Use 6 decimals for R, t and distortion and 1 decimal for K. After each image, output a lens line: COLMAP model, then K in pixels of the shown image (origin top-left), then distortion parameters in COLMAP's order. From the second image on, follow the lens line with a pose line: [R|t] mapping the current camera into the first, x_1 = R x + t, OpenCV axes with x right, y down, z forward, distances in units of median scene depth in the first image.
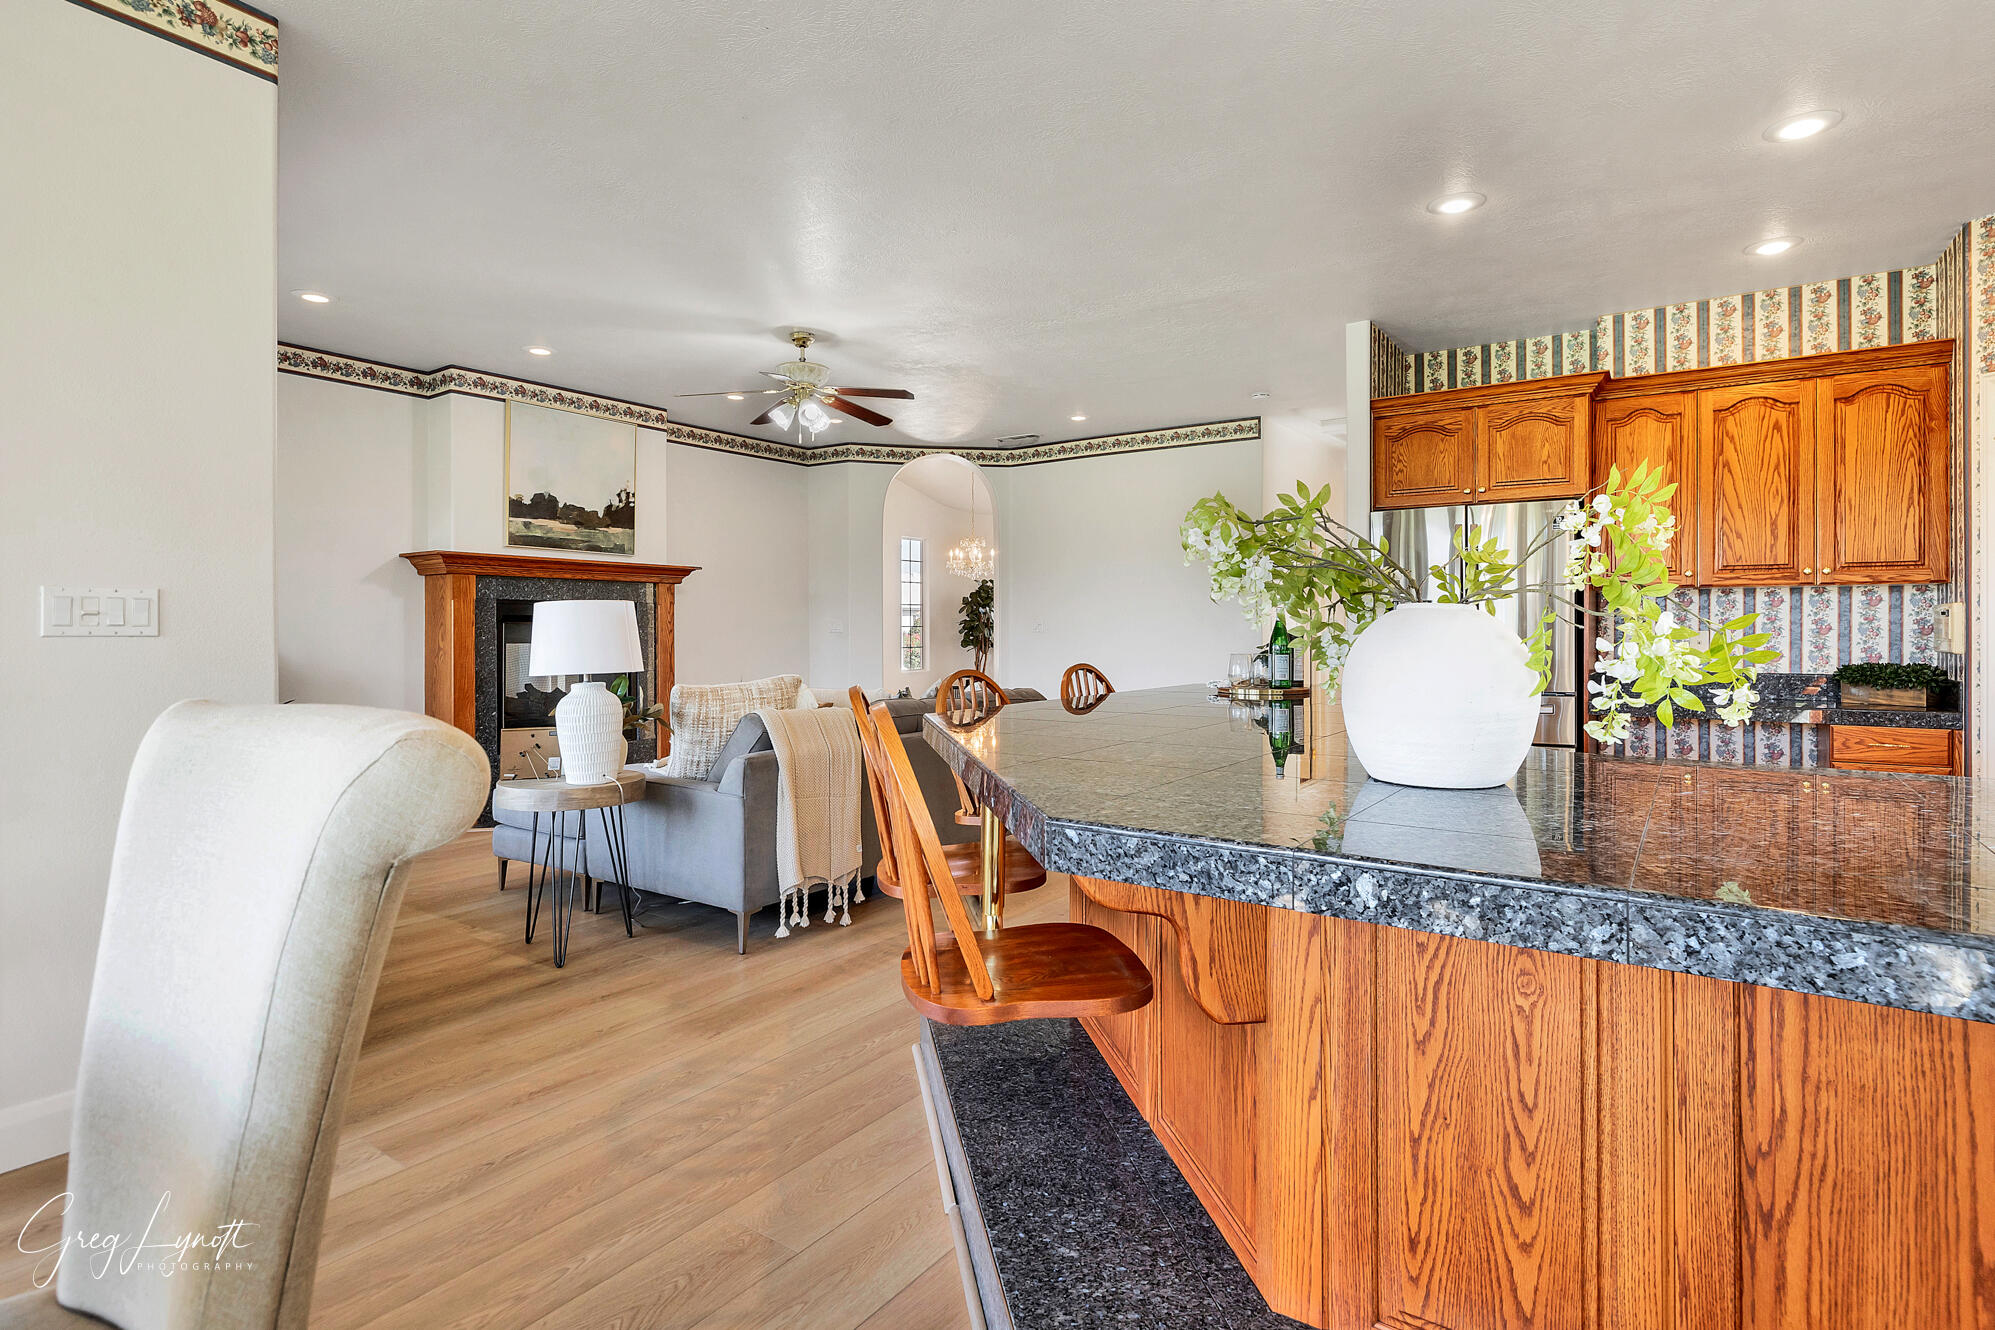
lens RADIAL K [[1023.2, 0, 995.8], [0, 1023.2, 650.9], [0, 0, 1]] dist [-0.006353, 0.000440]
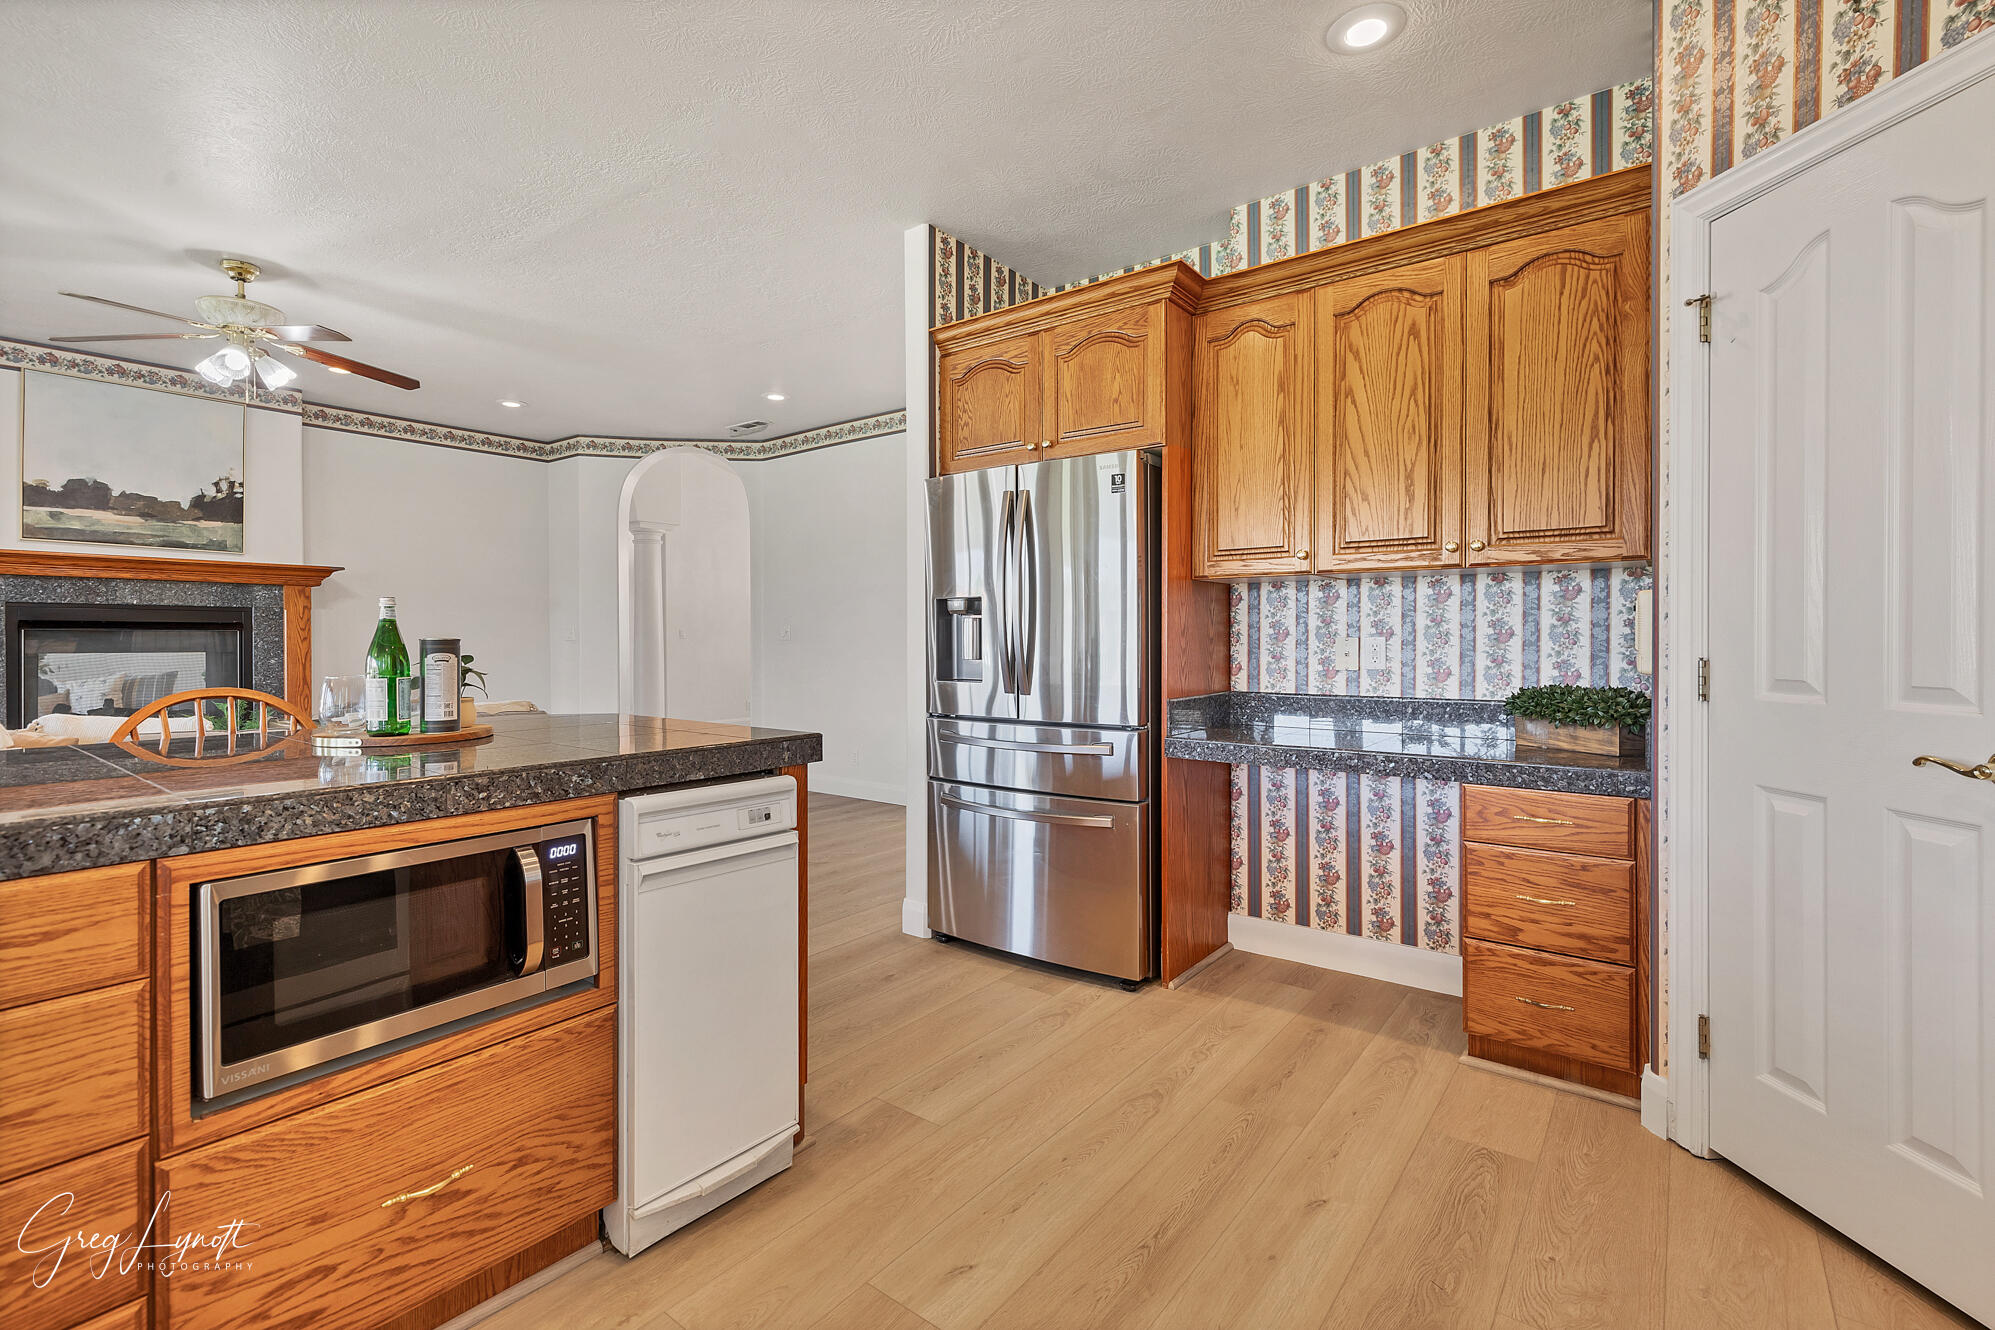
lens RADIAL K [[898.0, 0, 999.0], [0, 898.0, 663.3], [0, 0, 1]] dist [0.001775, -0.000322]
pose [[0.998739, 0.001239, -0.050188, 0.507446], [-0.000917, 0.999979, 0.006439, -0.005742], [0.050195, -0.006385, 0.998719, 0.384121]]
